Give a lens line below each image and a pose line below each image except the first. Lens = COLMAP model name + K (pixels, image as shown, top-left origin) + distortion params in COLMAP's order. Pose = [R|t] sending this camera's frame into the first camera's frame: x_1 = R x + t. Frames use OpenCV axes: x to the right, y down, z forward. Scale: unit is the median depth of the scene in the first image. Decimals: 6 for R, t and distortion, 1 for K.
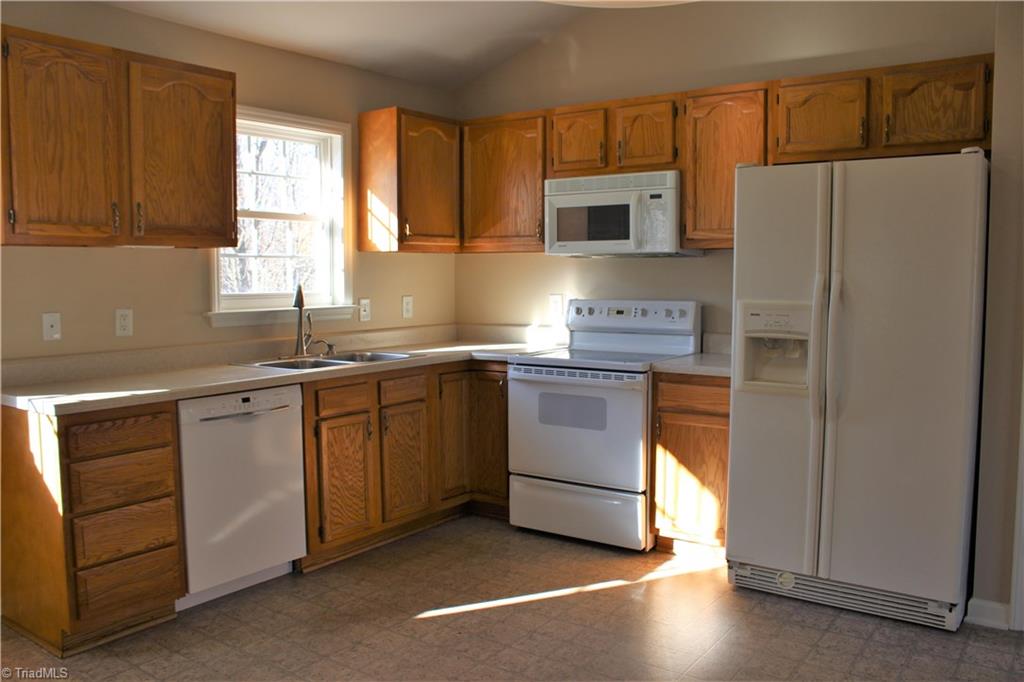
lens RADIAL K [[835.0, 0, 510.2], [0, 835.0, 346.2], [0, 0, 1]] dist [-0.164603, 0.135324]
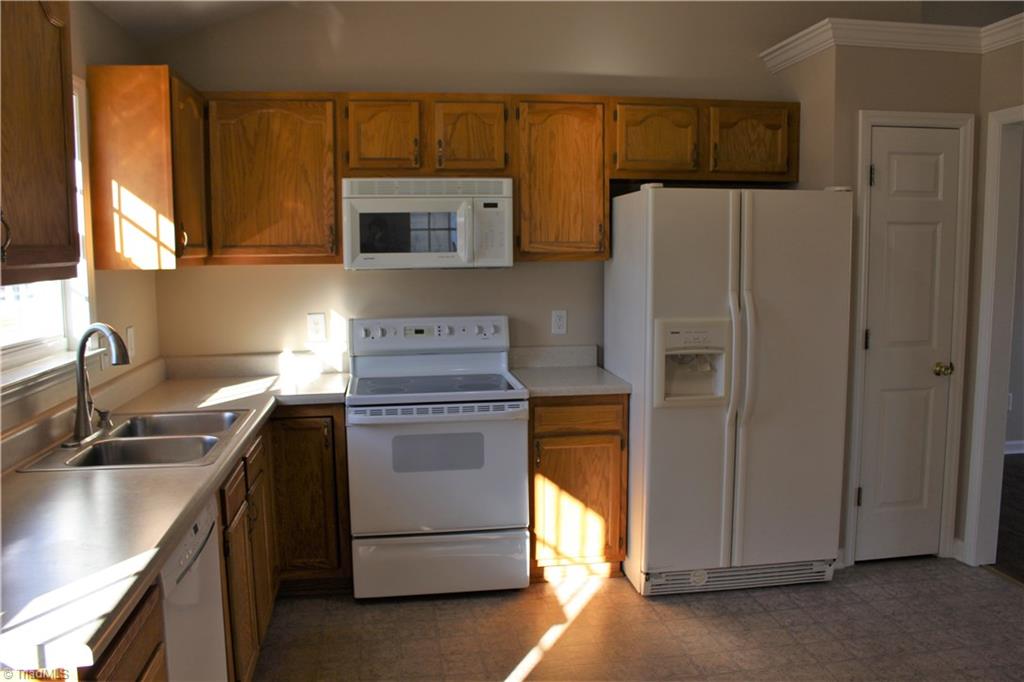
lens RADIAL K [[835.0, 0, 510.2], [0, 835.0, 346.2], [0, 0, 1]] dist [-0.164603, 0.135324]
pose [[0.719407, -0.083201, 0.689588, -0.481501], [0.065526, 0.996502, 0.051872, -0.075734], [-0.691491, 0.007869, 0.722342, 0.337165]]
